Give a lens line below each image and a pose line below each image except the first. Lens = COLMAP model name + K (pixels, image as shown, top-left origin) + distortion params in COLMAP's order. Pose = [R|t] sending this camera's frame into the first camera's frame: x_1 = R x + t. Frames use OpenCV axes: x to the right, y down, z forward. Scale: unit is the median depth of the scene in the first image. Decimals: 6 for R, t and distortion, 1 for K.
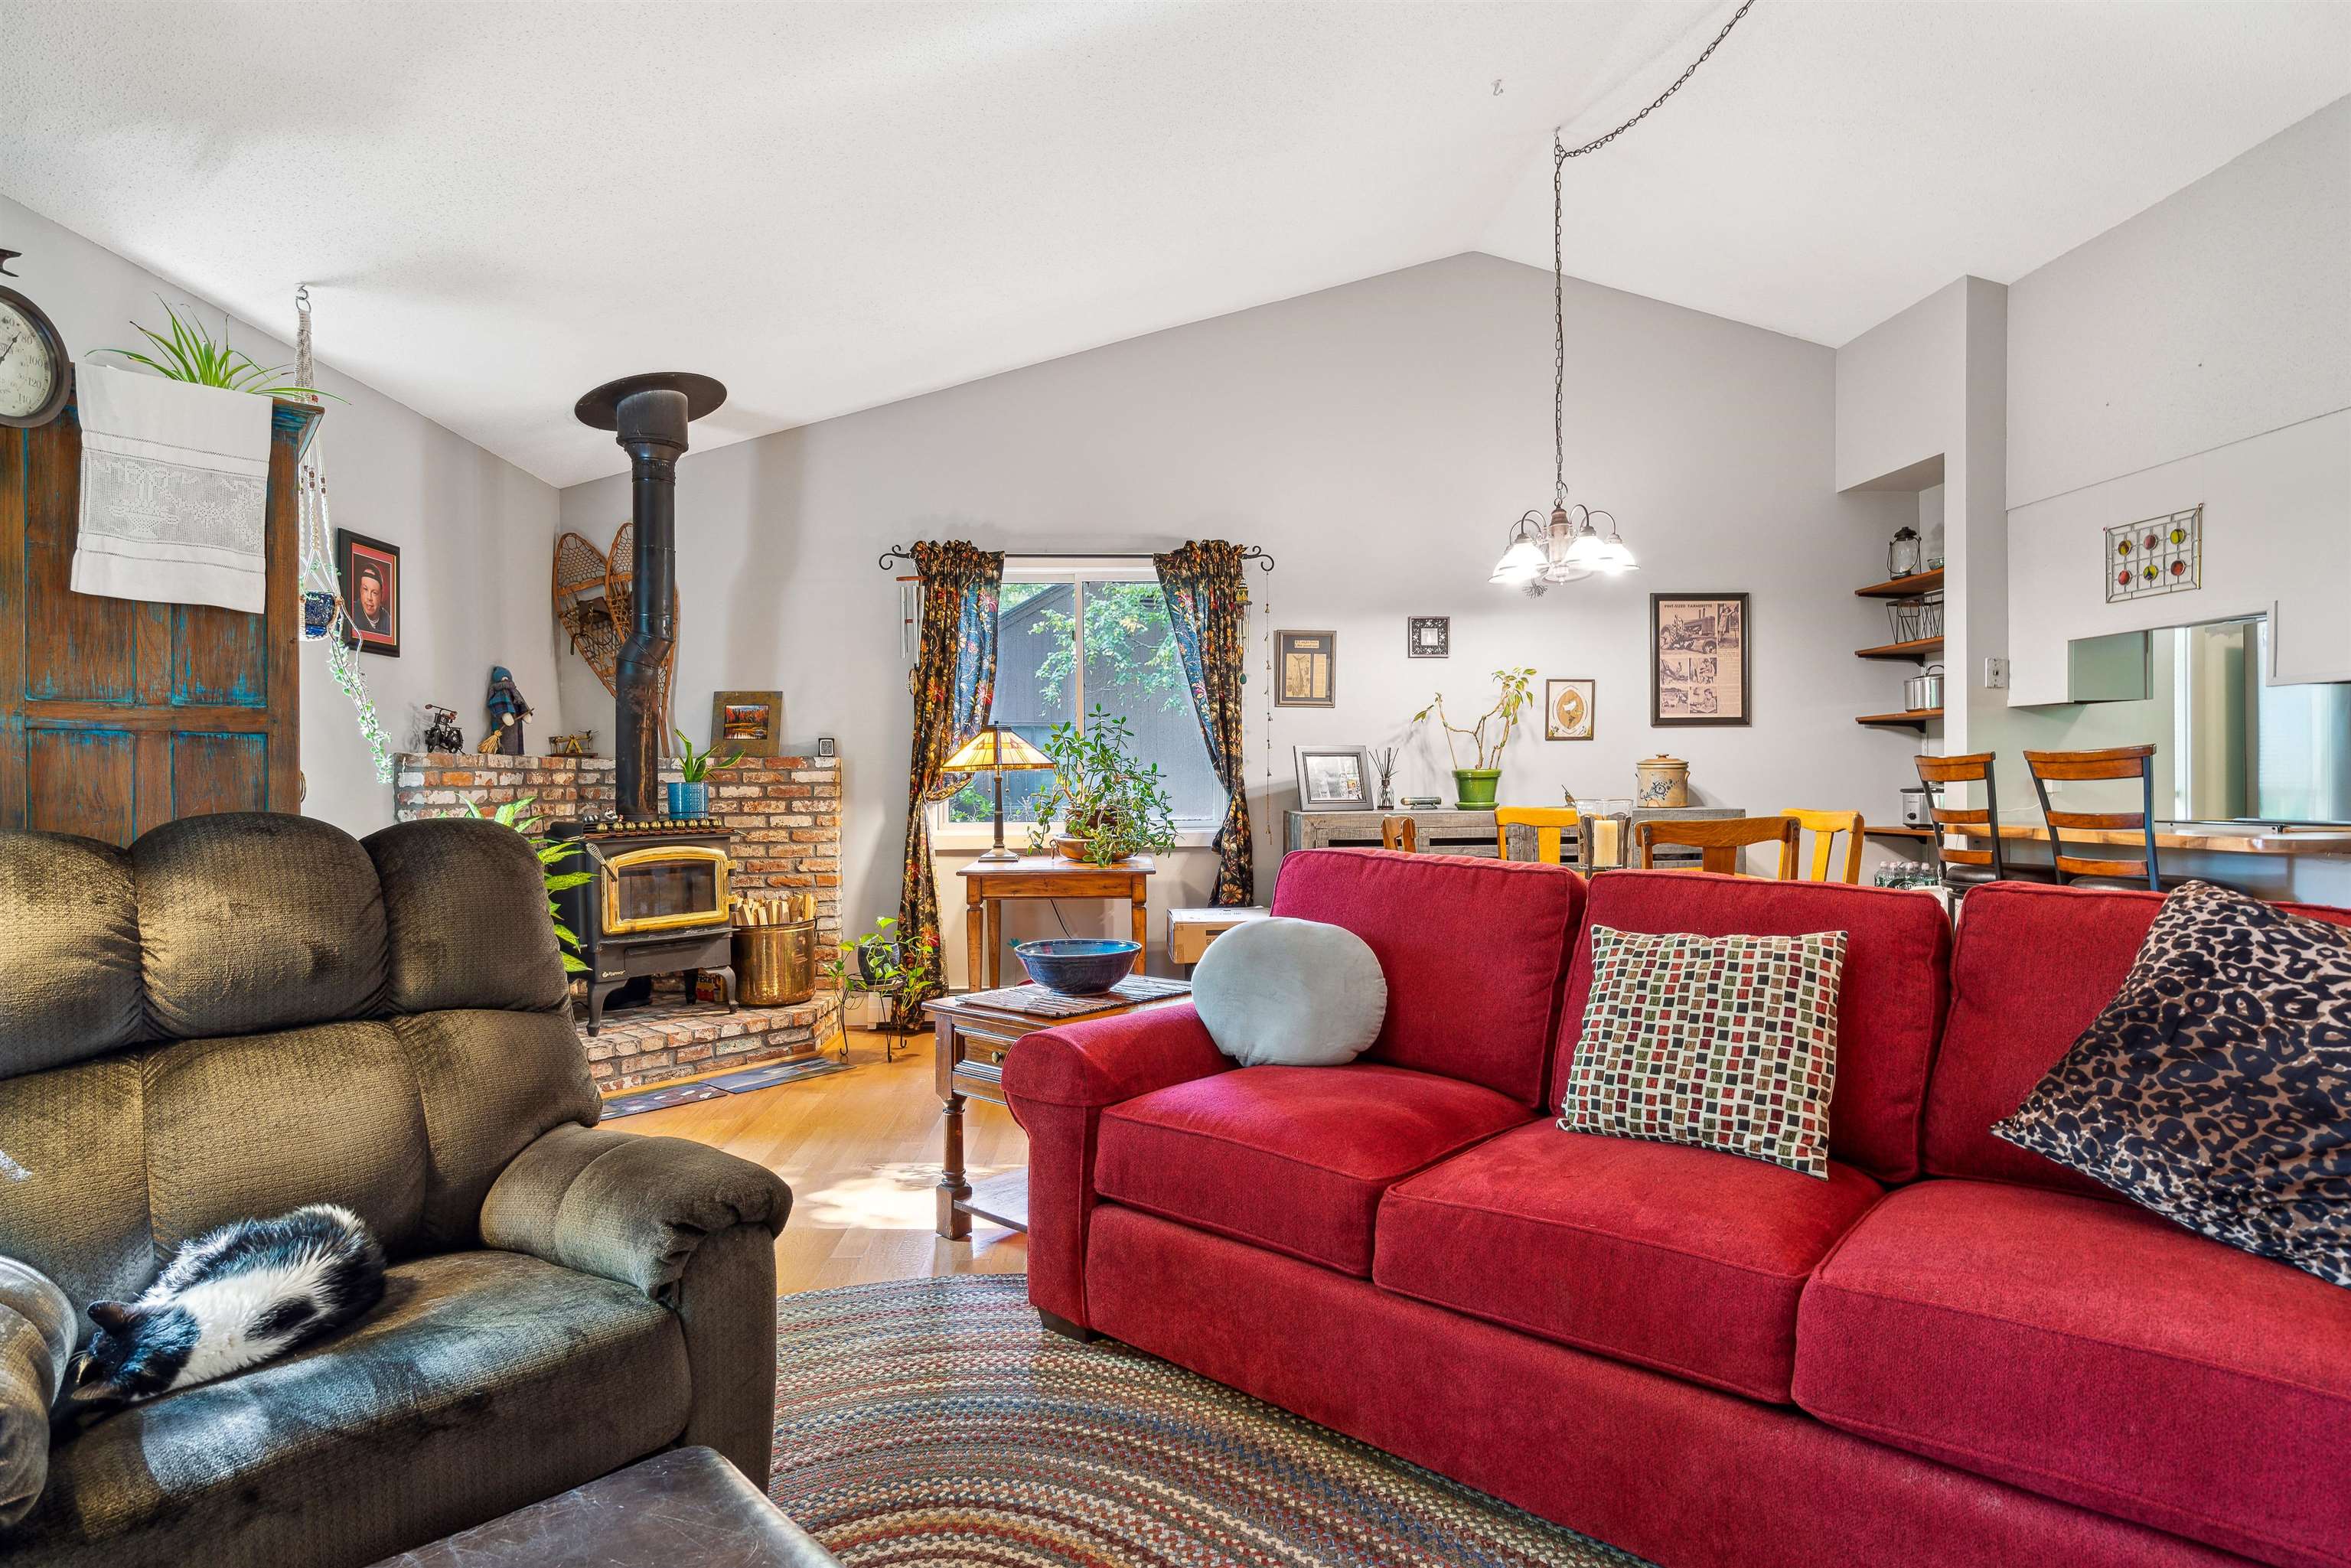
lens RADIAL K [[1204.5, 0, 1168.3], [0, 1204.5, 794.1], [0, 0, 1]] dist [-0.001101, 0.000333]
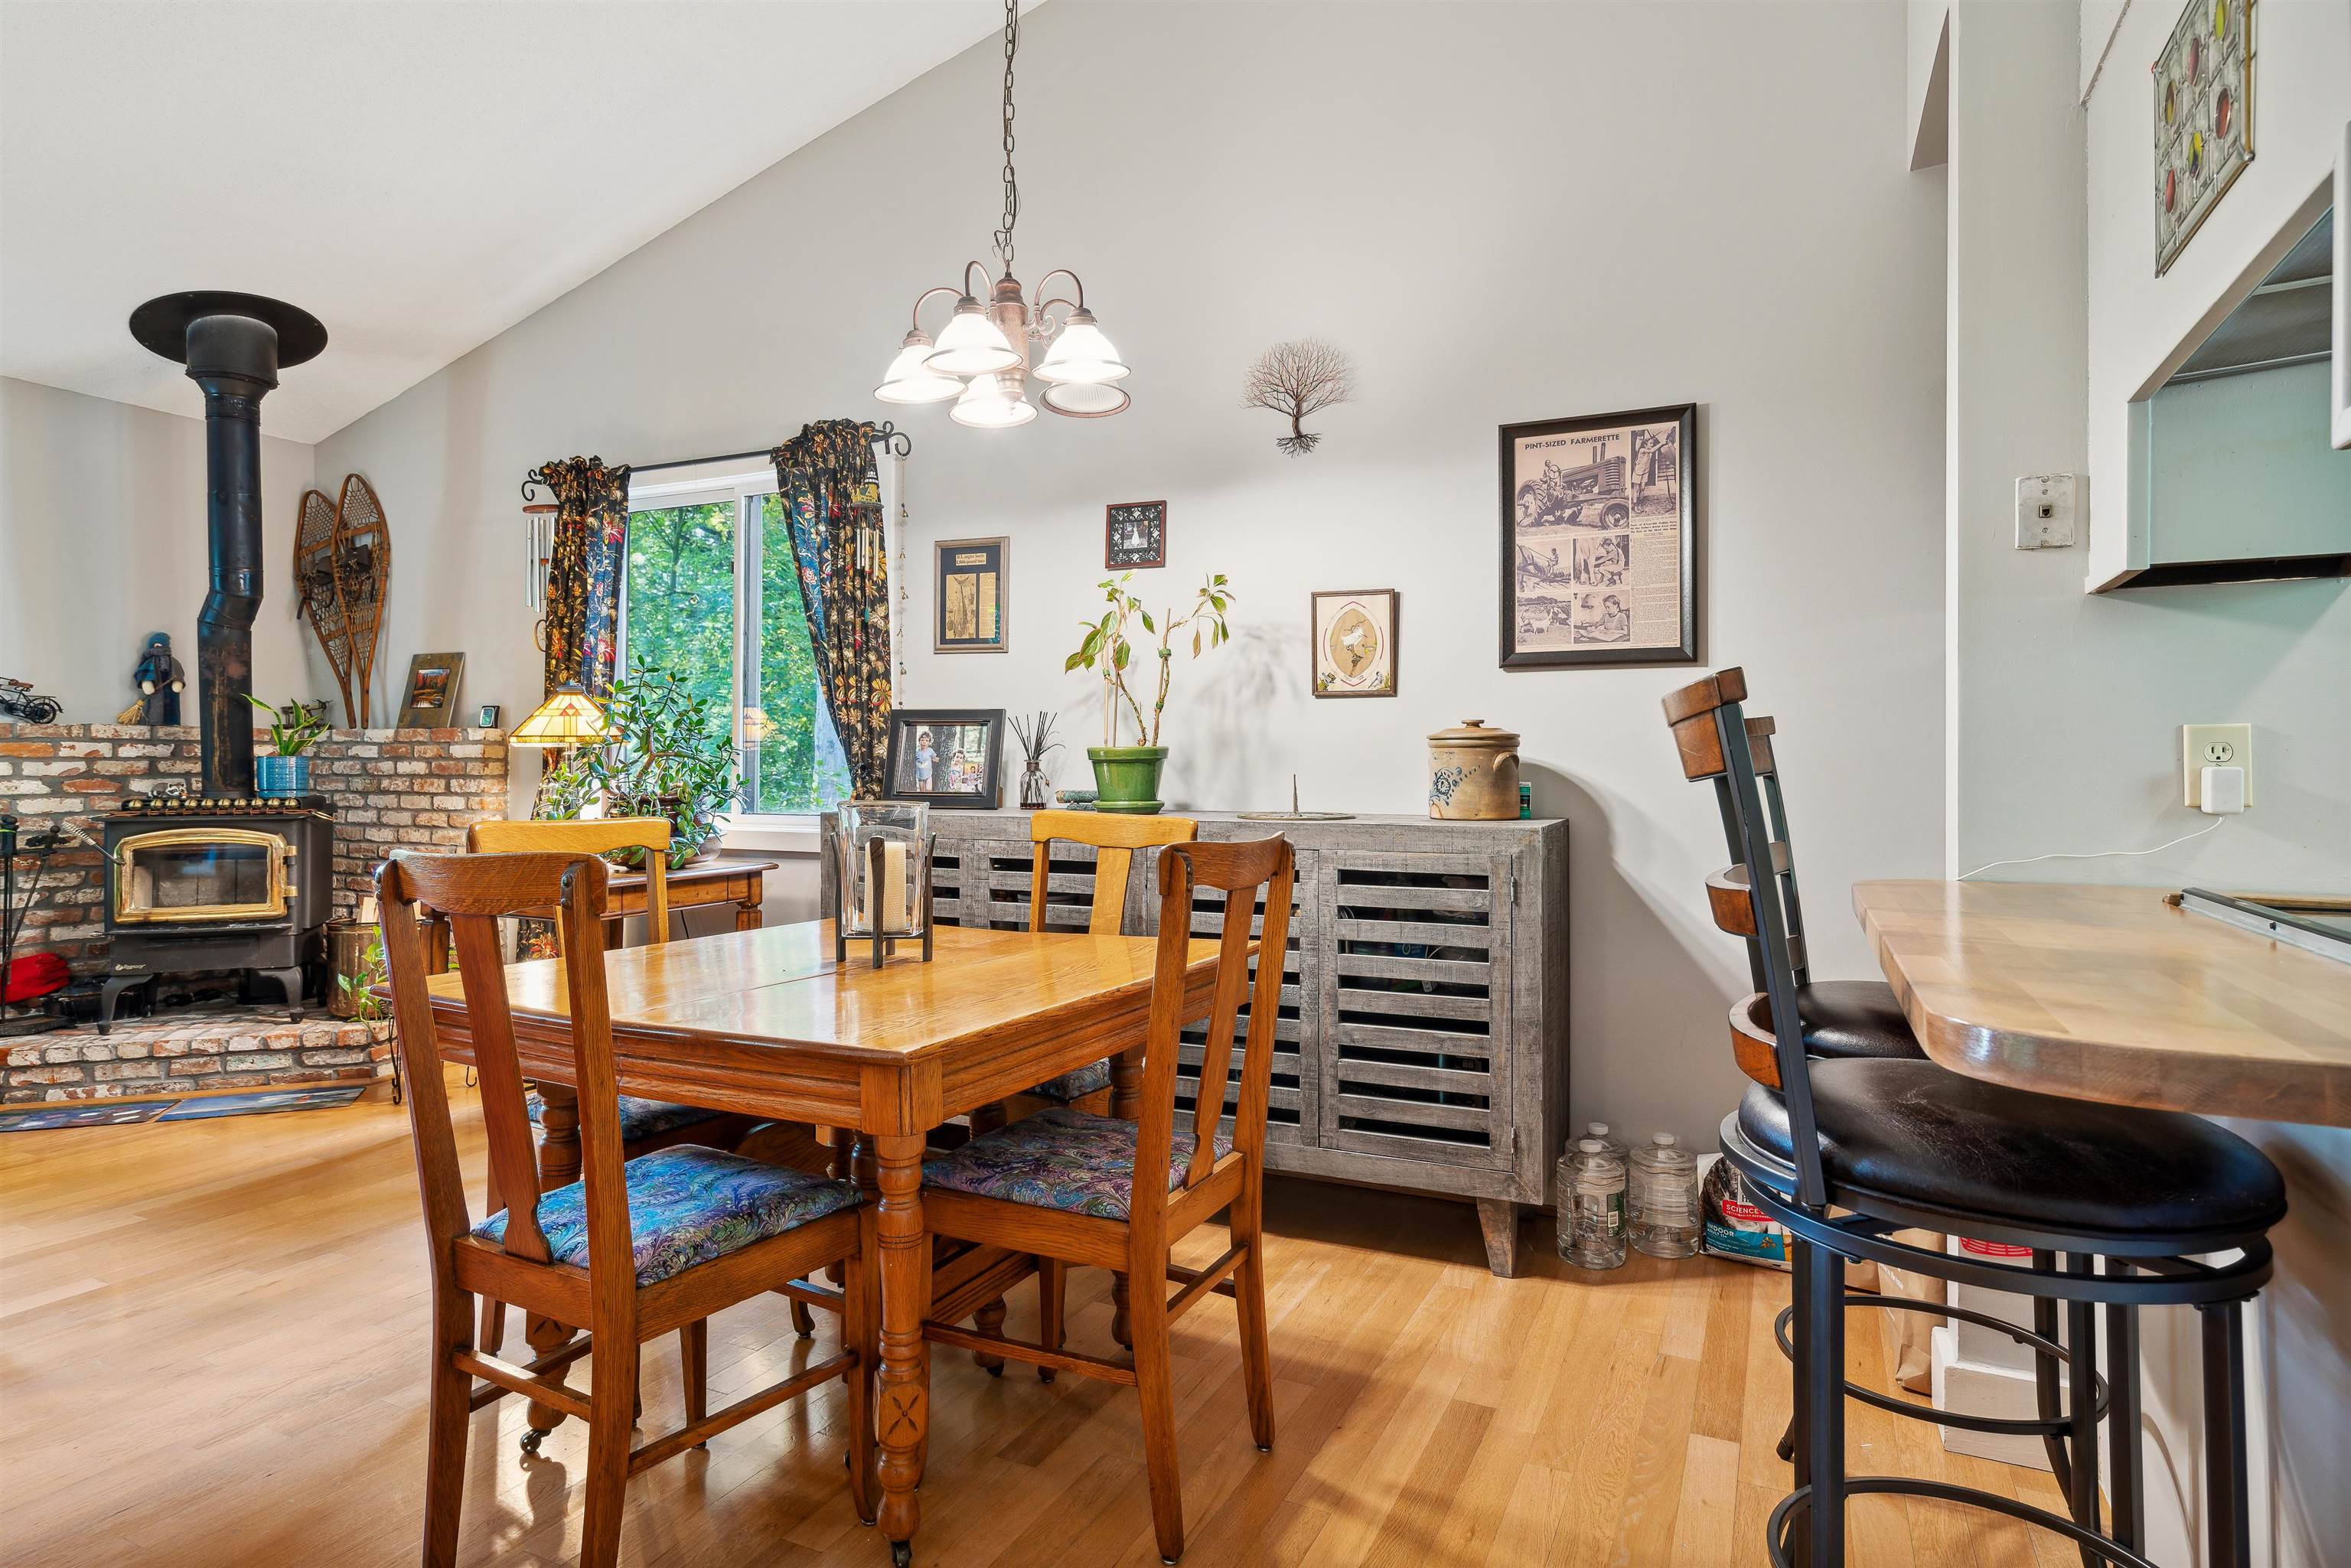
lens RADIAL K [[1297.9, 0, 1165.7], [0, 1297.9, 746.3], [0, 0, 1]] dist [0.004688, 0.003031]
pose [[0.875897, 0.004821, -0.482474, 0.579463], [-0.015823, 0.999699, -0.018737, -0.008404], [0.482238, 0.024046, 0.875710, 0.433748]]
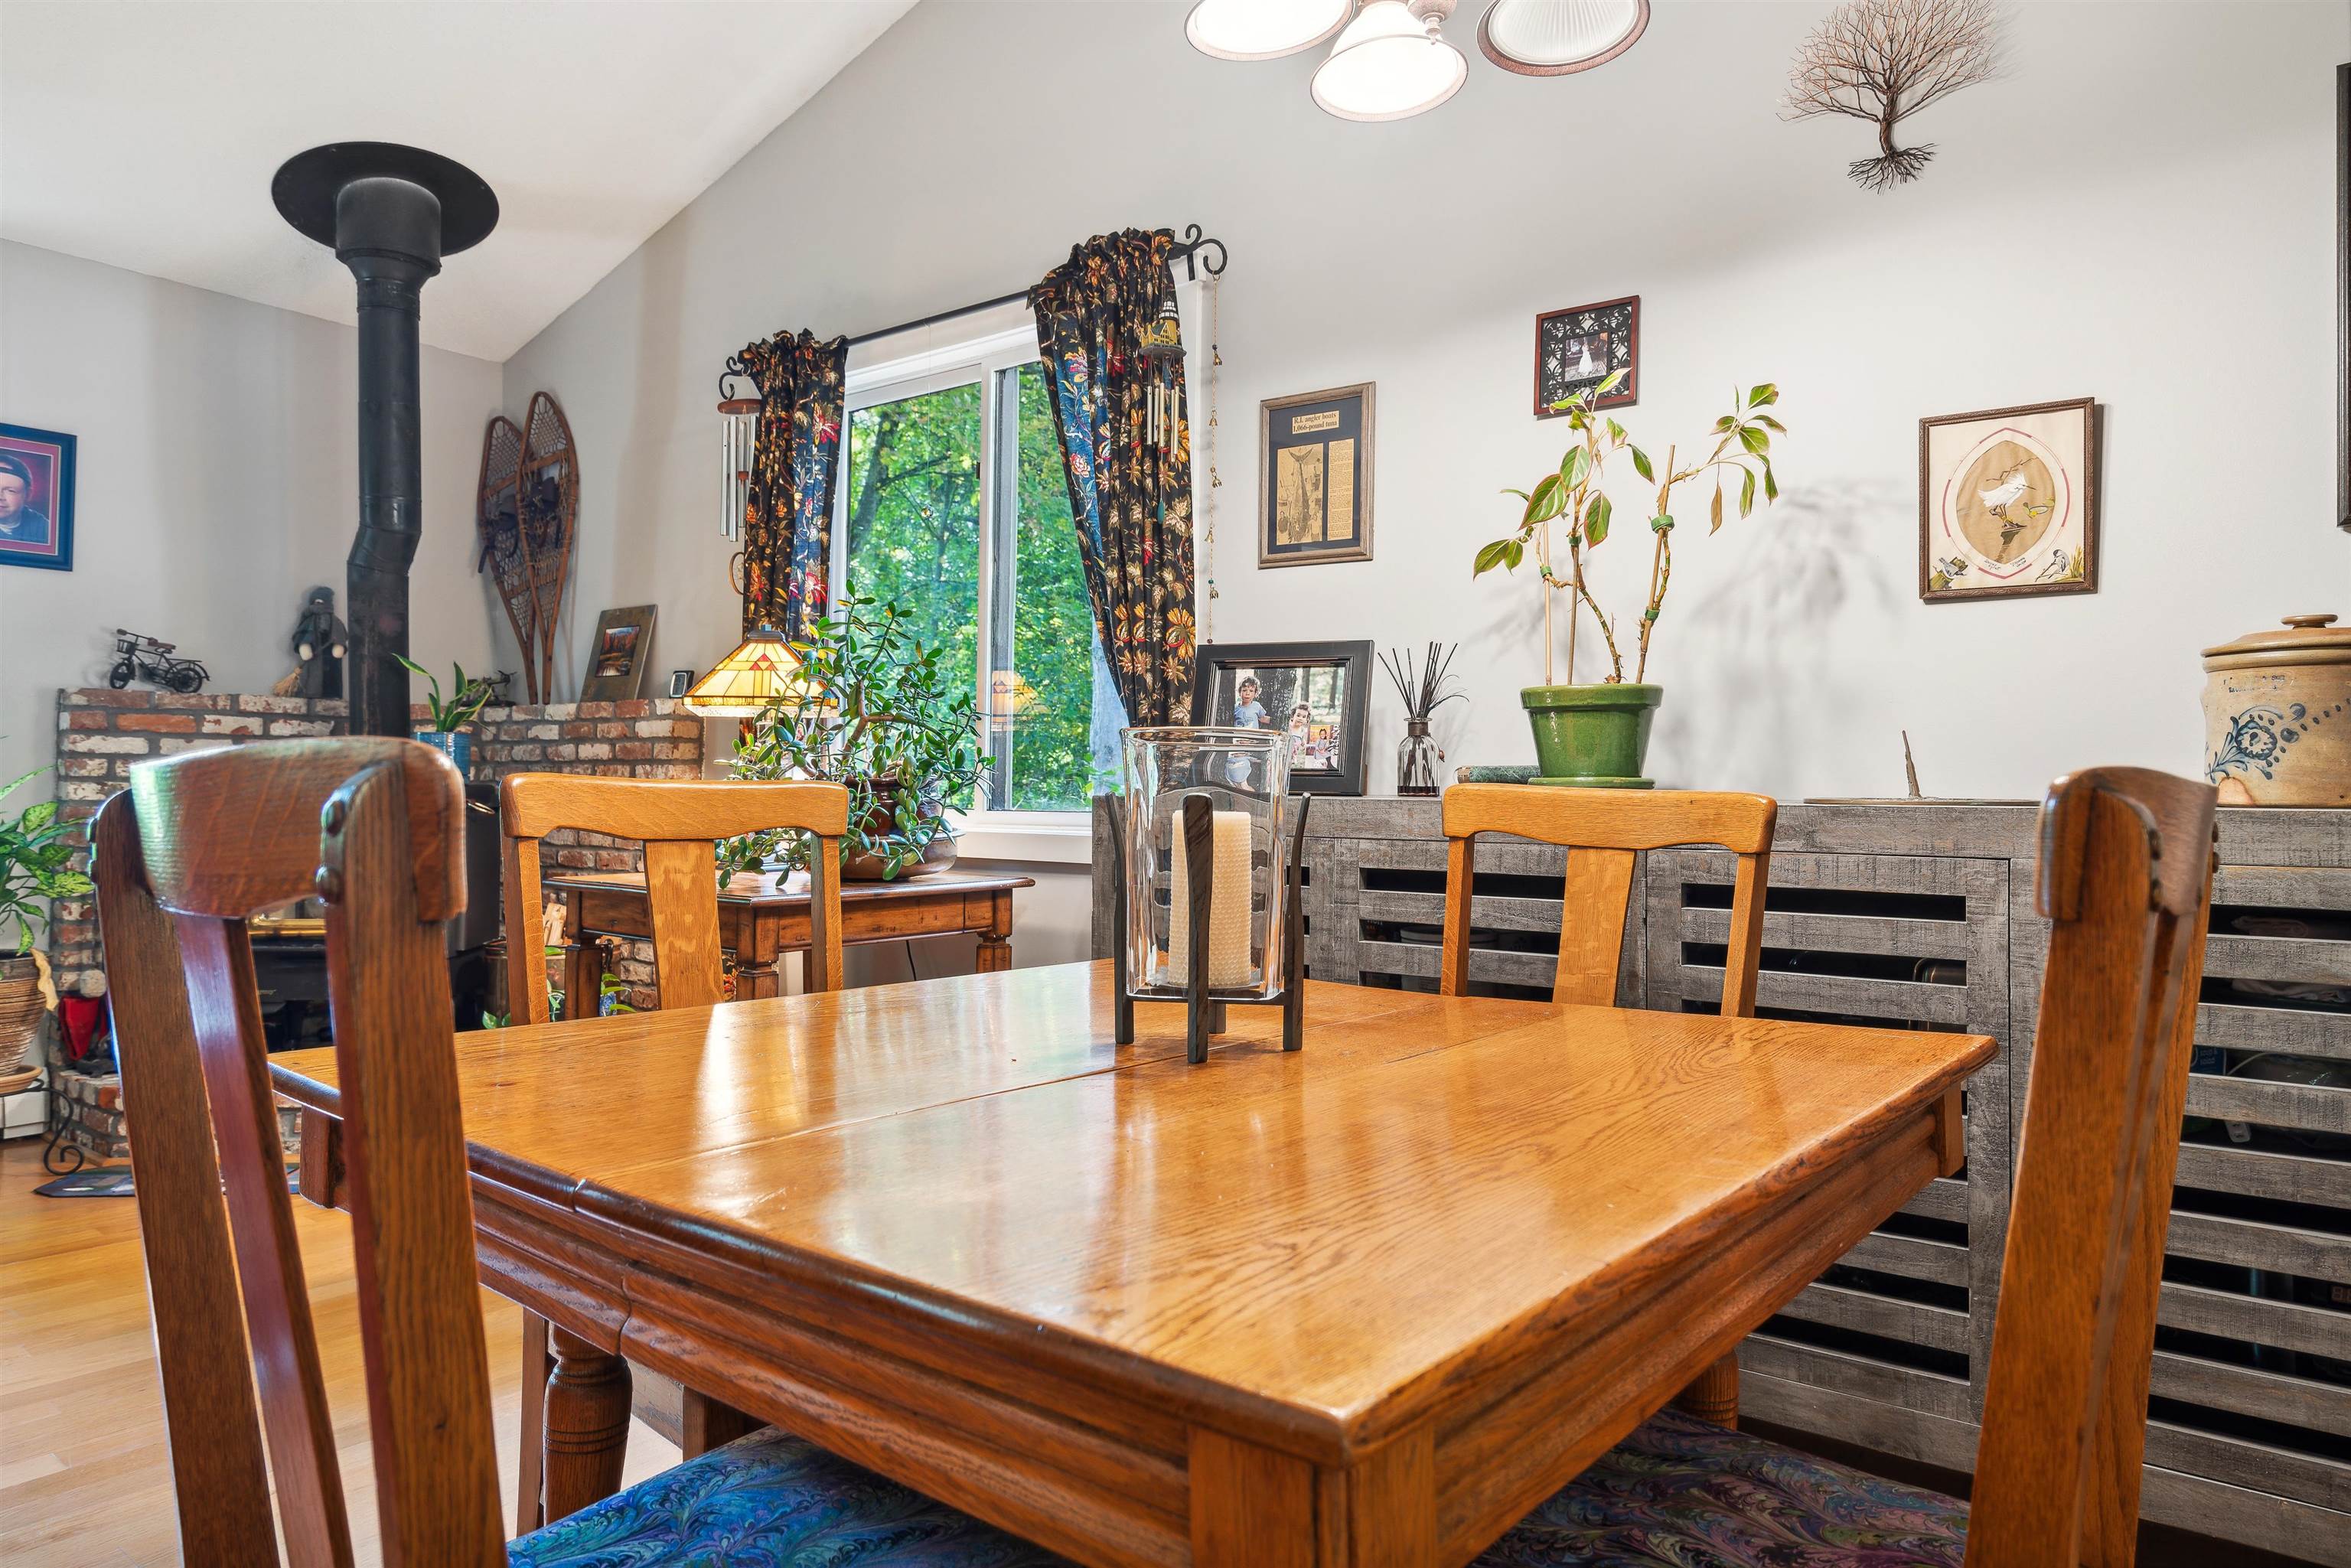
lens RADIAL K [[1458.5, 0, 1165.4], [0, 1458.5, 754.8], [0, 0, 1]] dist [0.007541, 0.002569]
pose [[0.753688, 0.000525, -0.657233, 0.441379], [-0.024845, 0.999308, -0.027693, 0.015030], [0.656763, 0.037201, 0.753179, 0.581469]]
